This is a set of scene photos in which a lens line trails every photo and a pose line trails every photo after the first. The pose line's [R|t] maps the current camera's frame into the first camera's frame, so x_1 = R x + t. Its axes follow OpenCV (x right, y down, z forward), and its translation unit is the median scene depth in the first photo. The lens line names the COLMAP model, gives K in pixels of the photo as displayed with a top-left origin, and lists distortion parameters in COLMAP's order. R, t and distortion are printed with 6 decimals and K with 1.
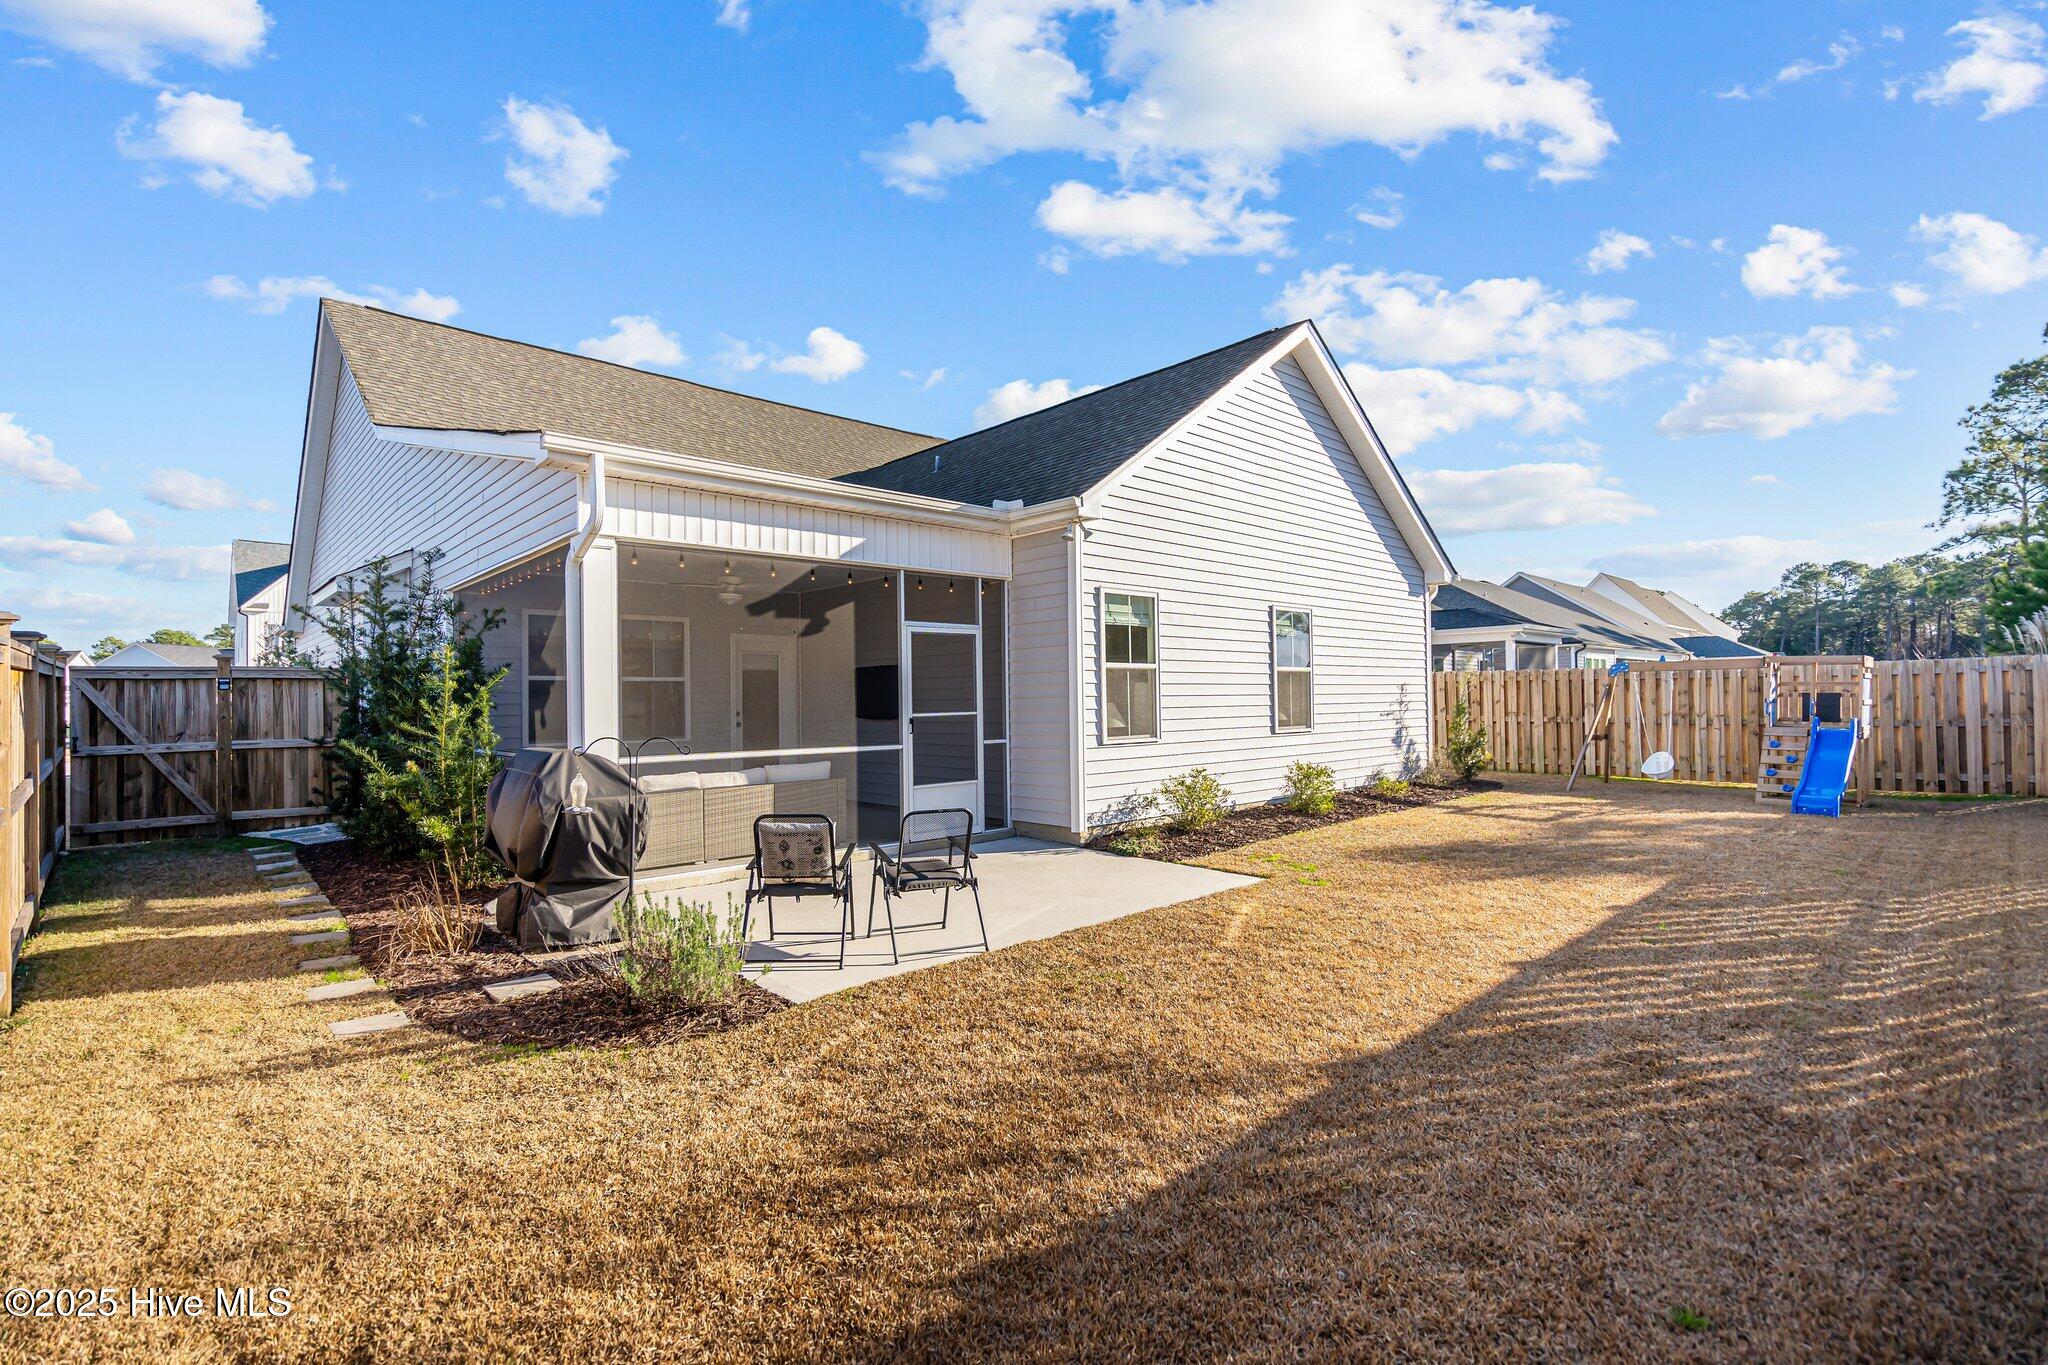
lens RADIAL K [[934.7, 0, 1019.5], [0, 934.7, 687.2], [0, 0, 1]] dist [-0.001774, -0.000170]
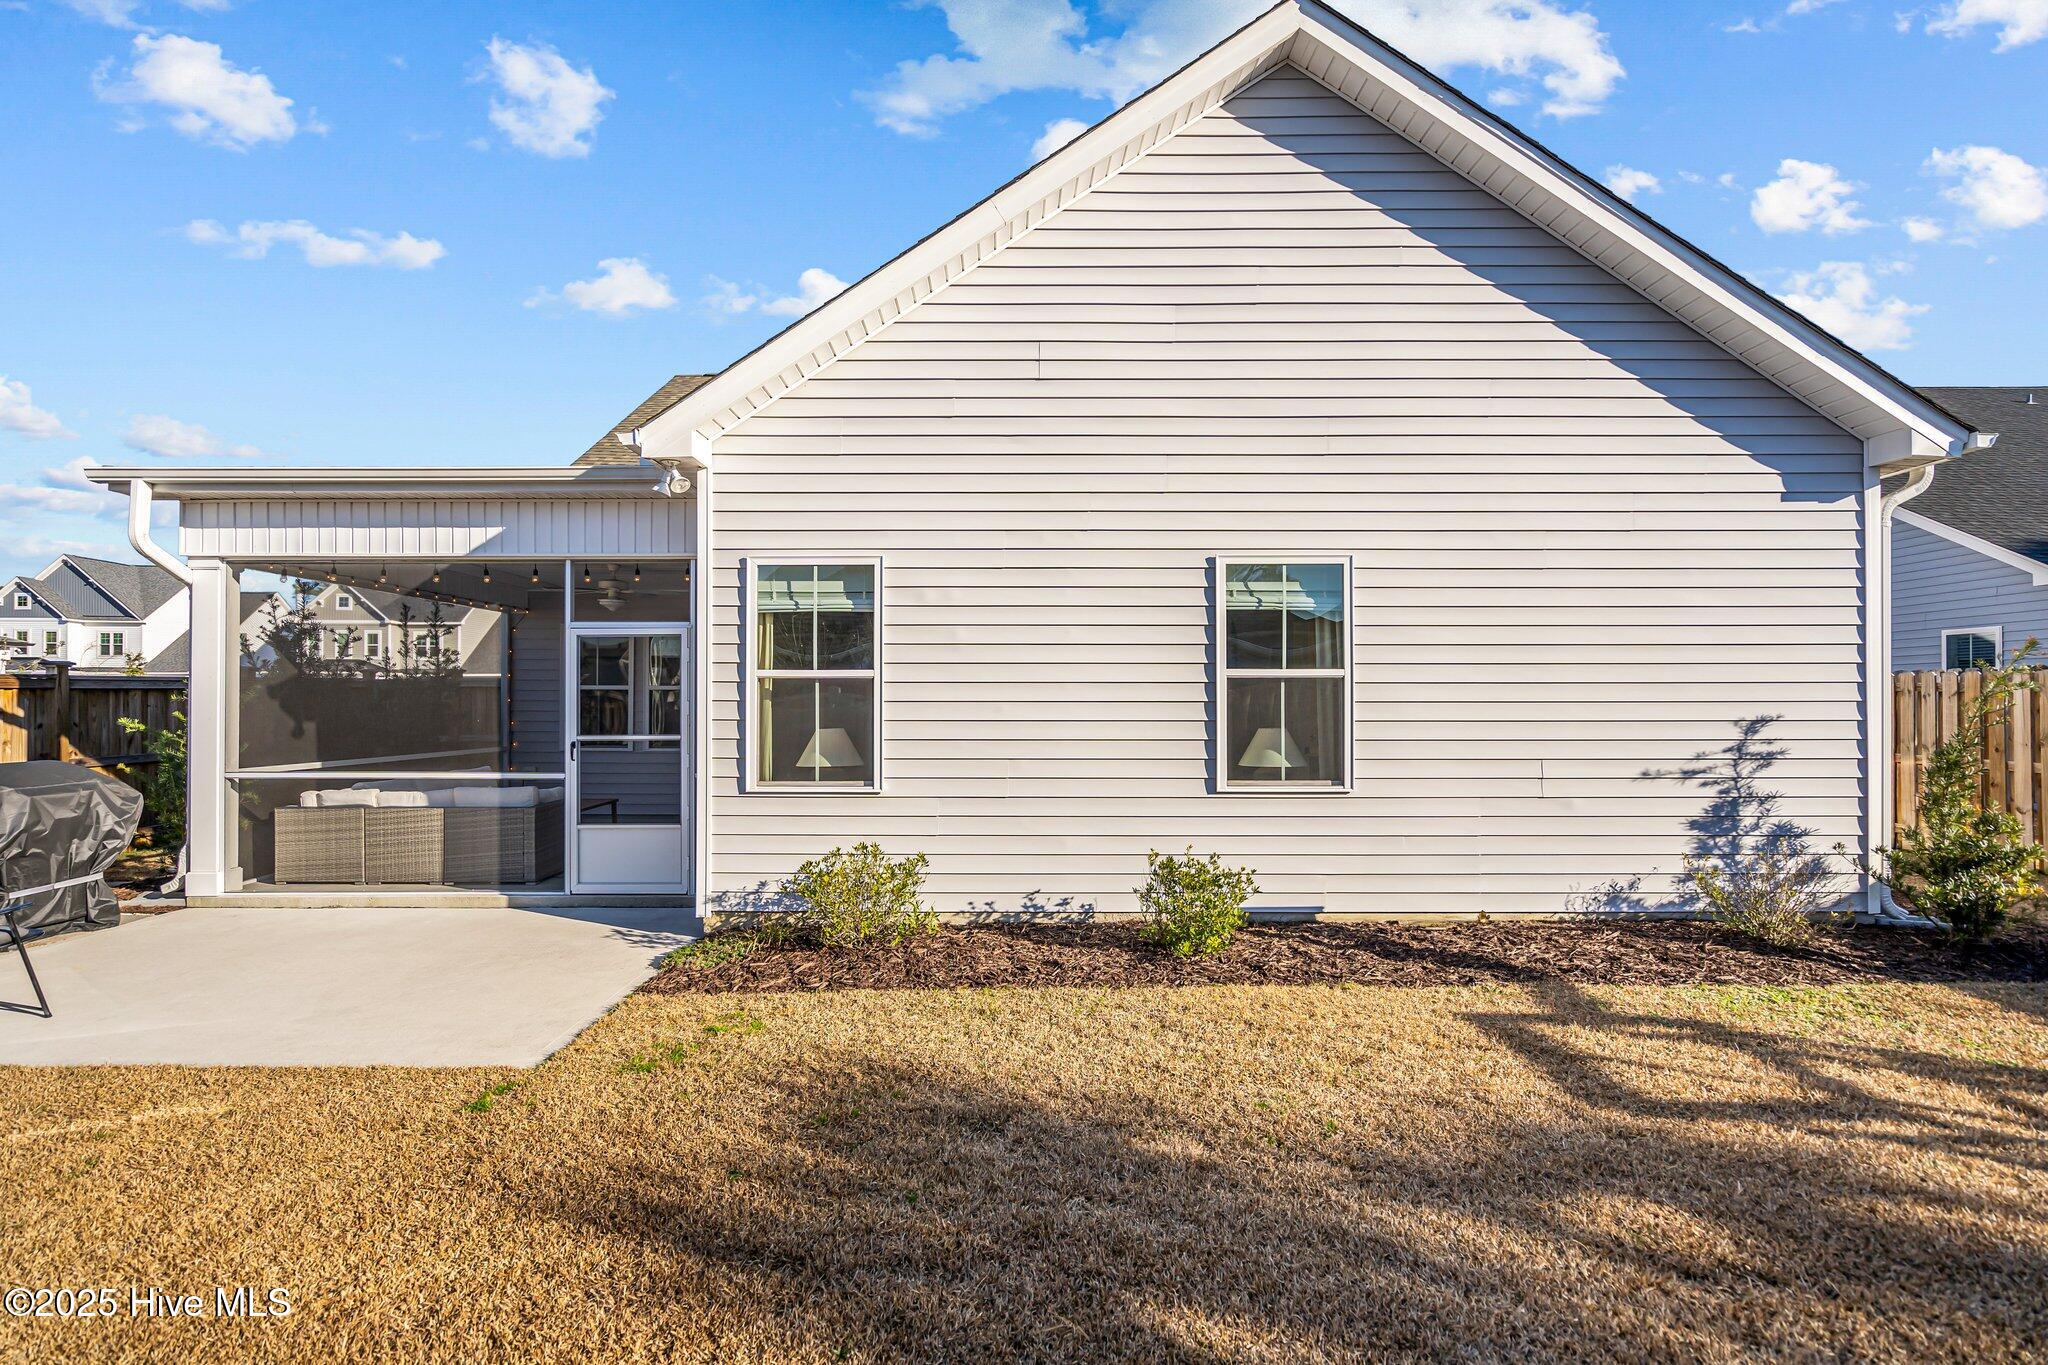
lens RADIAL K [[934.7, 0, 1019.5], [0, 934.7, 687.2], [0, 0, 1]] dist [-0.001774, -0.000170]
pose [[0.728878, -0.005807, -0.684619, 0.693092], [-0.005695, 0.999878, -0.014544, -0.004230], [0.684620, 0.014499, 0.728756, 0.646715]]
